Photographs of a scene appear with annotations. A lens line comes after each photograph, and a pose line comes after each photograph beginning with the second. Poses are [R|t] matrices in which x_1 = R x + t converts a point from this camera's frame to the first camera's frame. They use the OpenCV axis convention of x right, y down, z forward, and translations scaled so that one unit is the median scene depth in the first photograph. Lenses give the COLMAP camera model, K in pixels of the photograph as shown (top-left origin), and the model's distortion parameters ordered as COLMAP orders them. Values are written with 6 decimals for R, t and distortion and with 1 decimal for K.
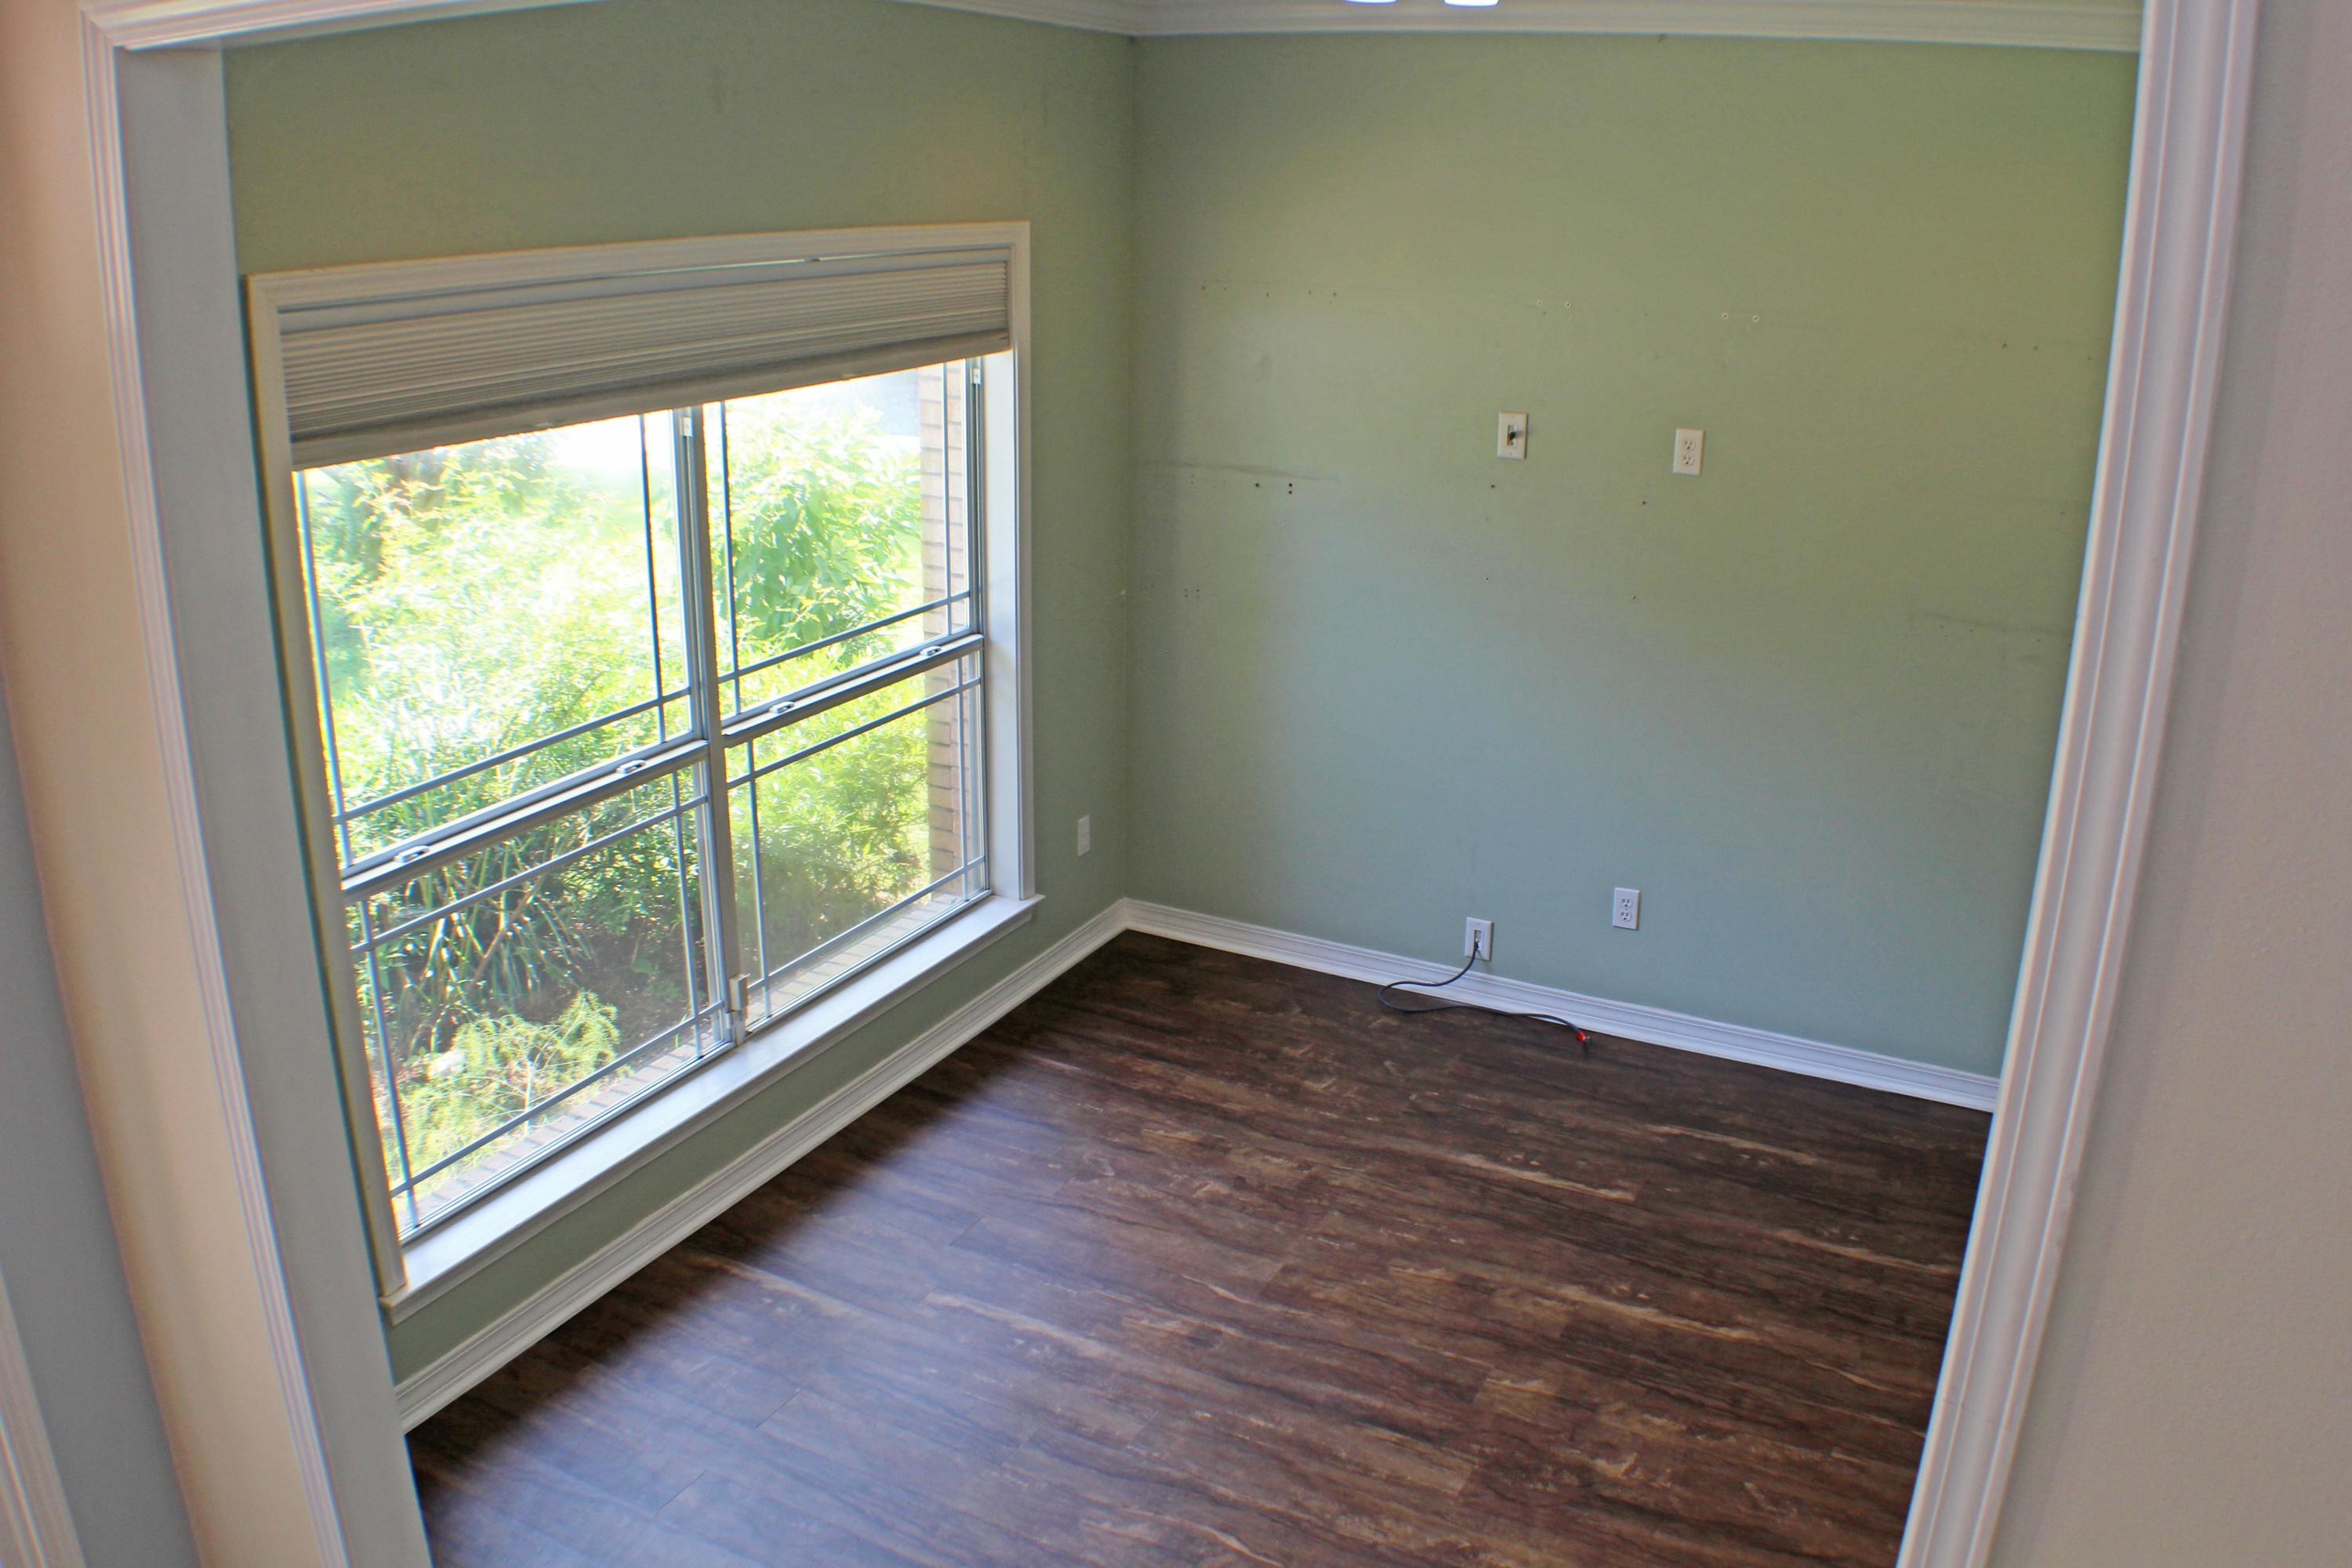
lens RADIAL K [[1811.3, 0, 1176.0], [0, 1811.3, 784.0], [0, 0, 1]] dist [-0.160432, 0.004436]
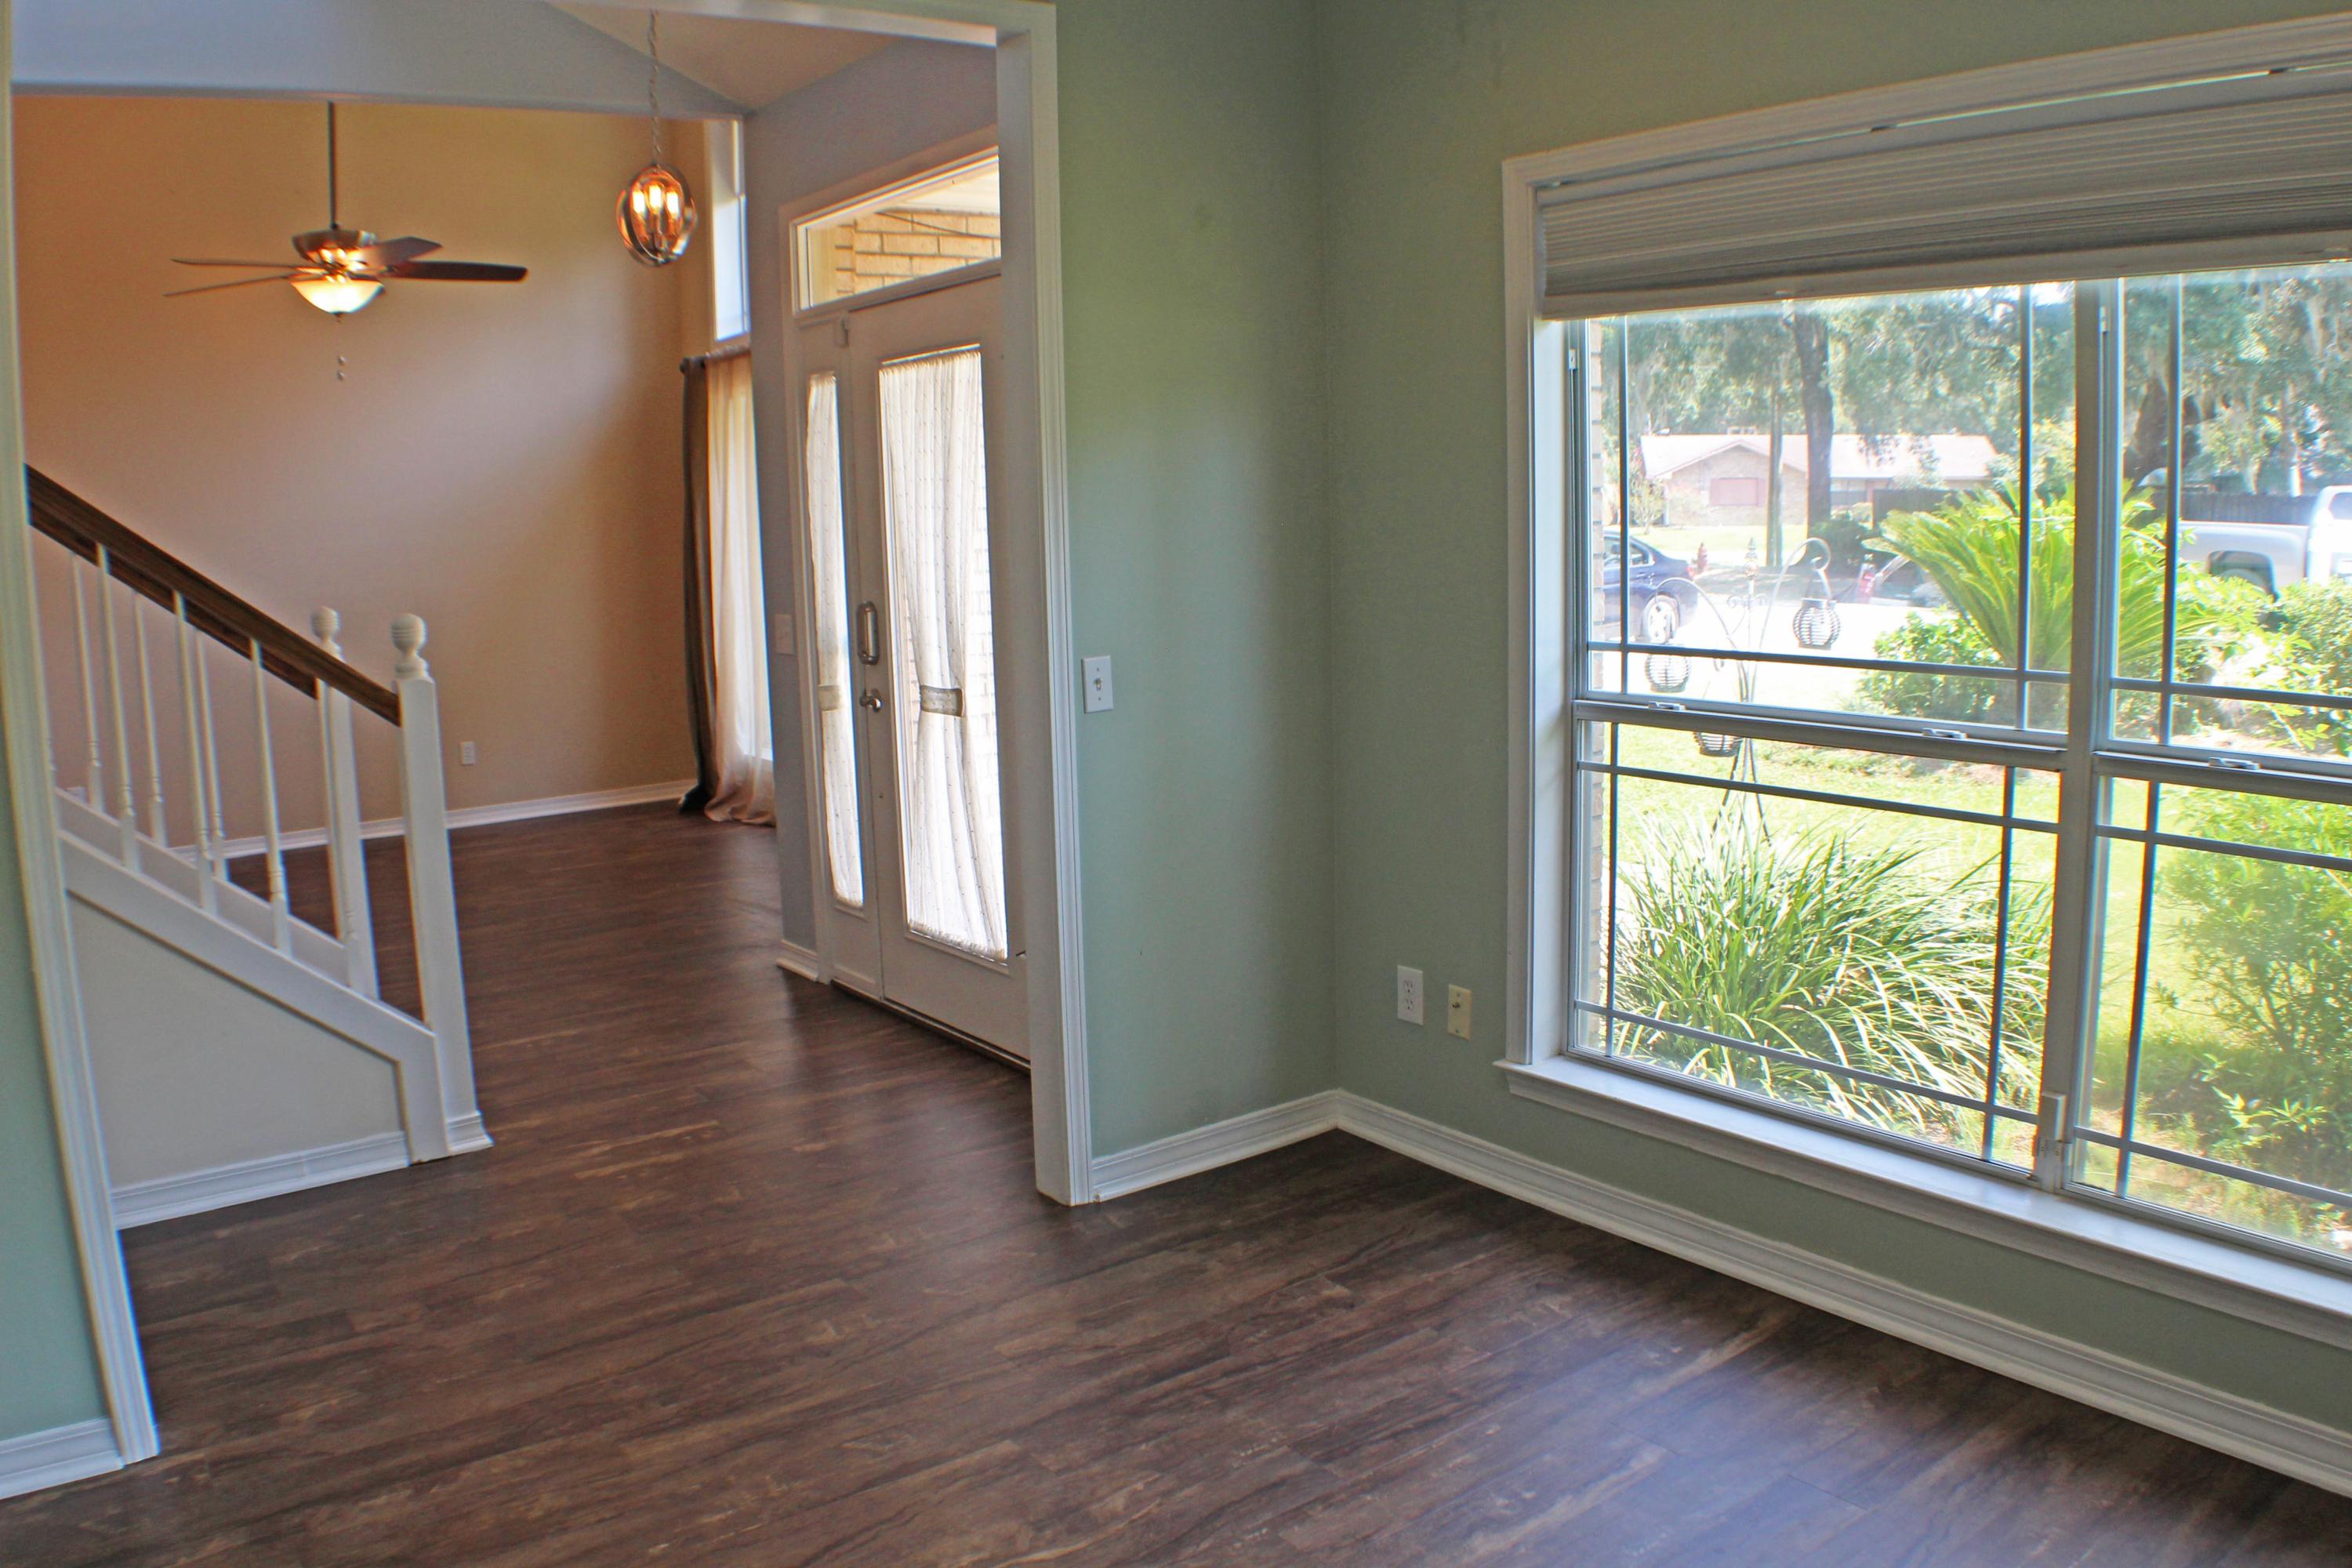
lens RADIAL K [[1754.9, 0, 1075.6], [0, 1754.9, 773.4], [0, 0, 1]] dist [-0.232922, 0.074210]
pose [[-0.459245, 0.157825, -0.874177, 0.458649], [-0.234286, 0.927727, 0.290574, -0.101934], [0.856857, 0.338252, -0.389077, 0.829644]]
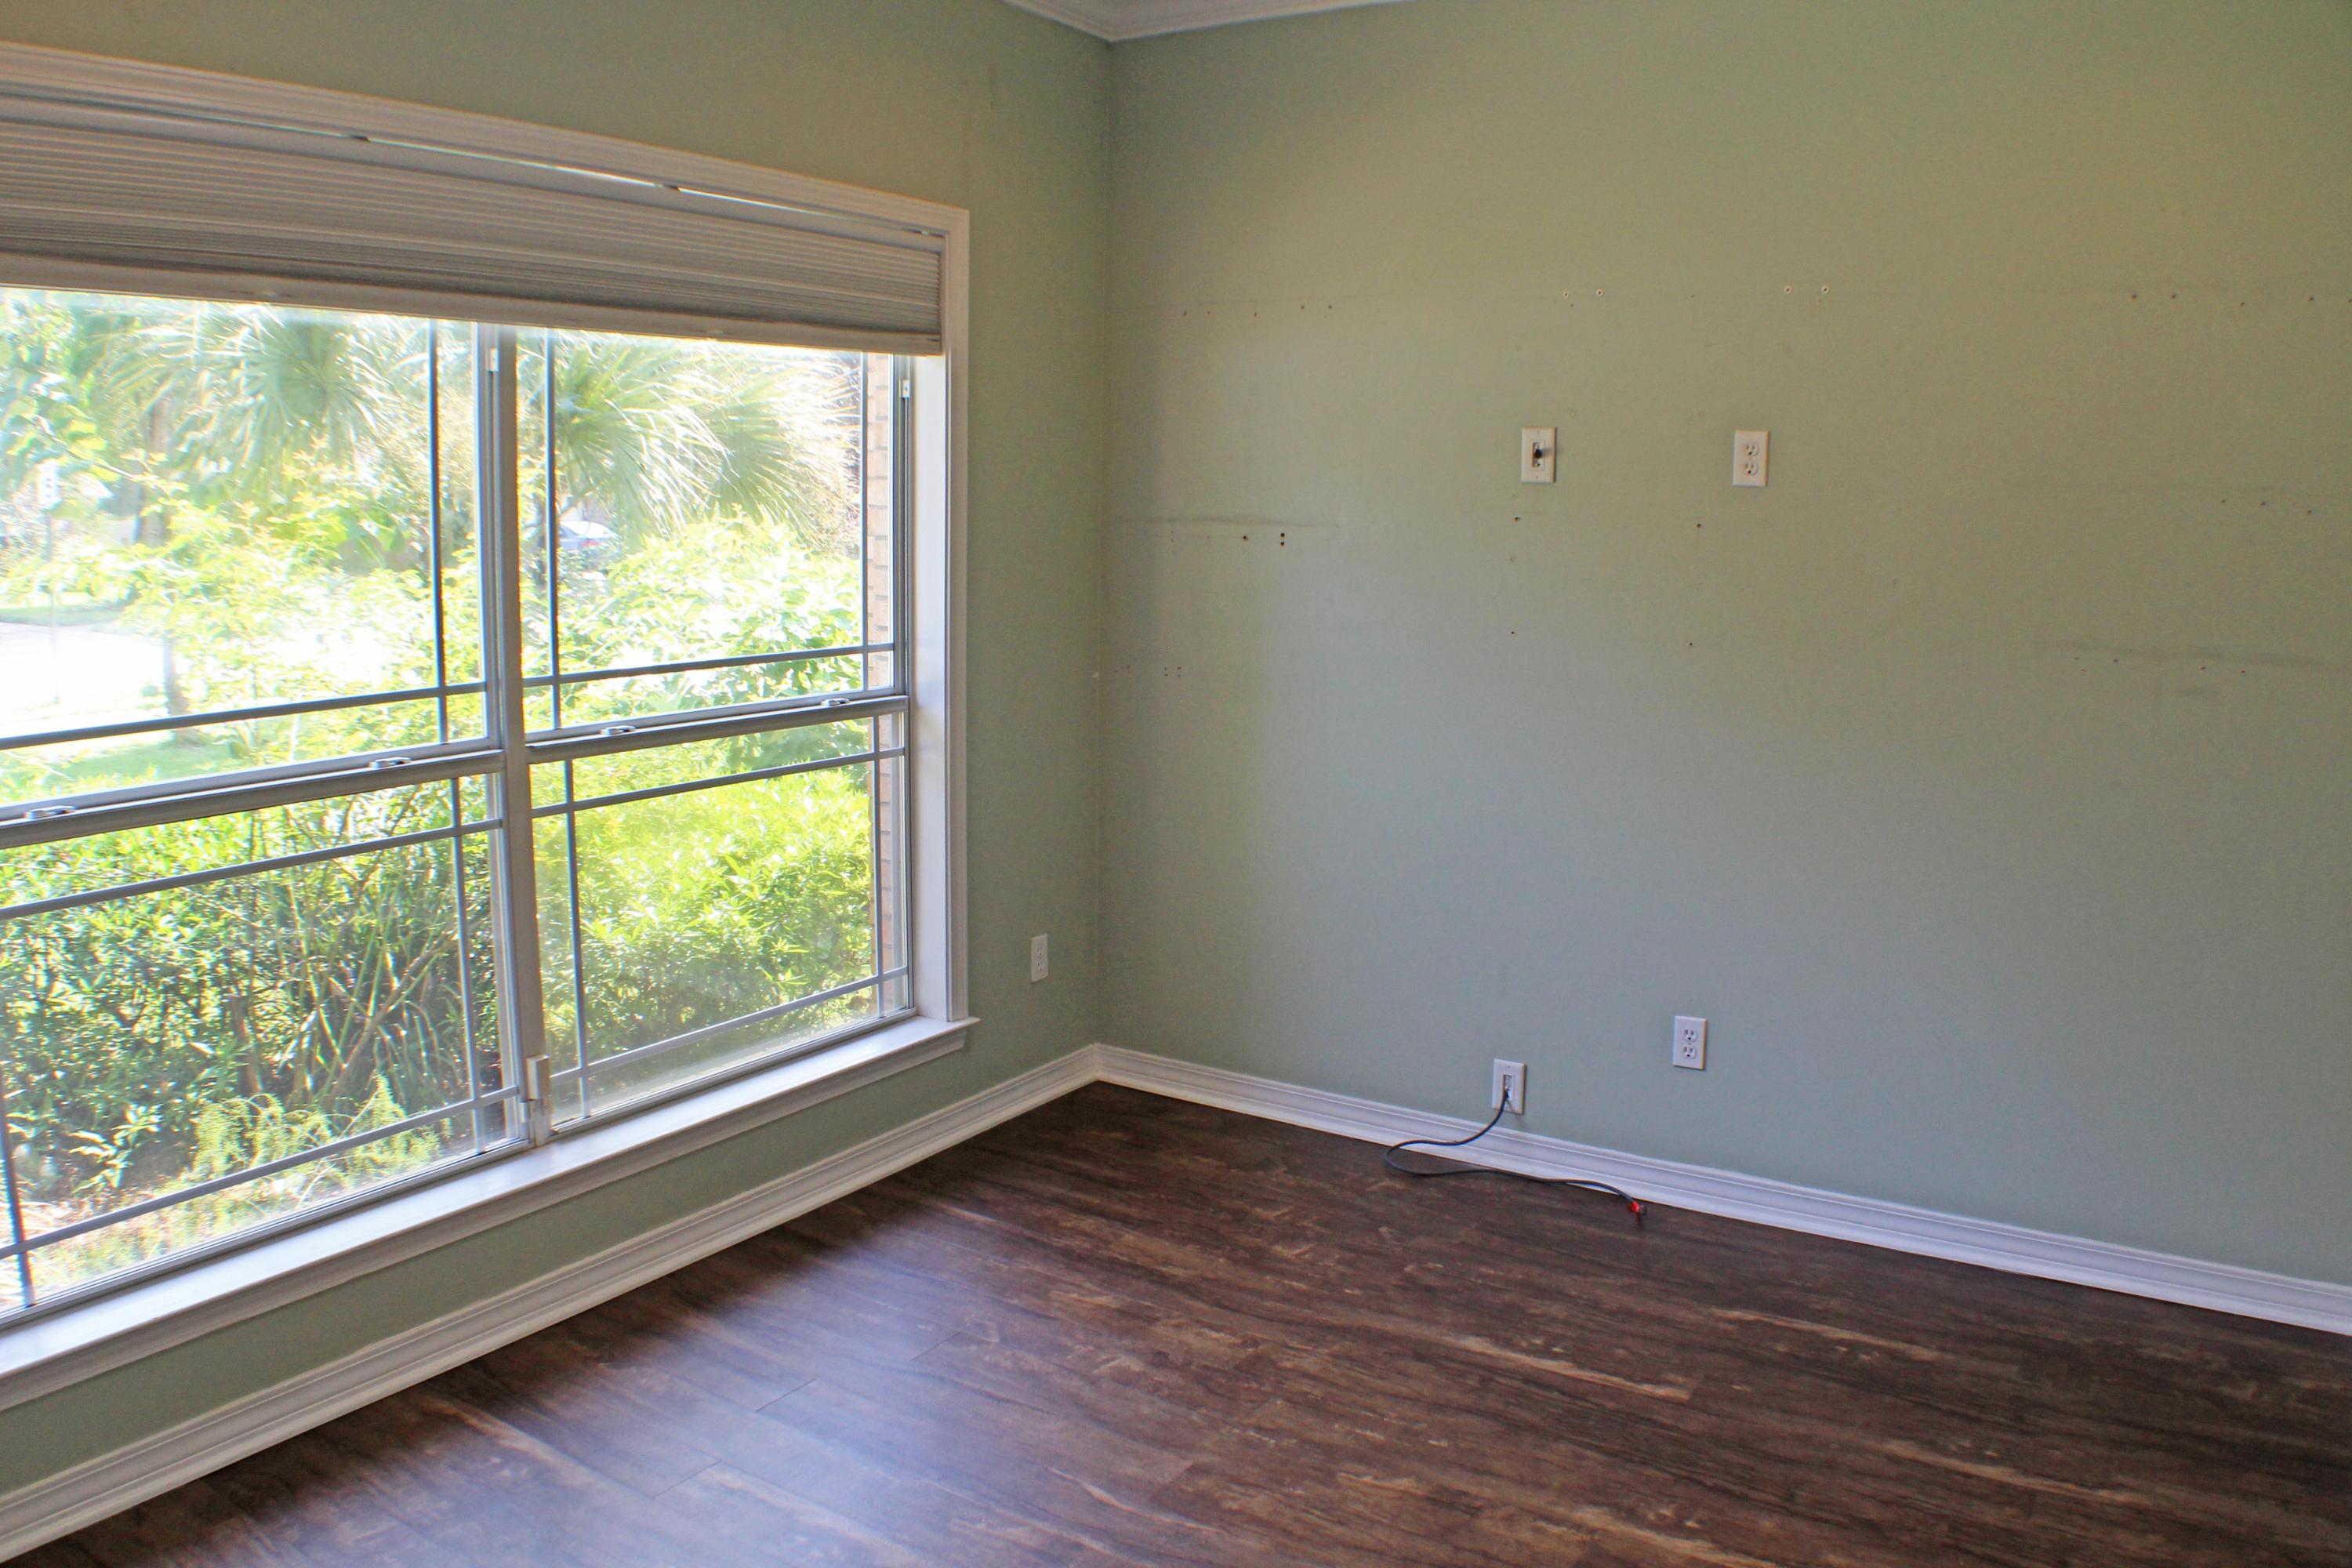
lens RADIAL K [[1736.3, 0, 1150.1], [0, 1736.3, 786.0], [0, 0, 1]] dist [-0.187770, 0.051070]
pose [[0.995831, 0.015973, -0.089805, 0.089634], [-0.030068, 0.987003, -0.157863, 0.094828], [0.086116, 0.159906, 0.983369, 0.251754]]
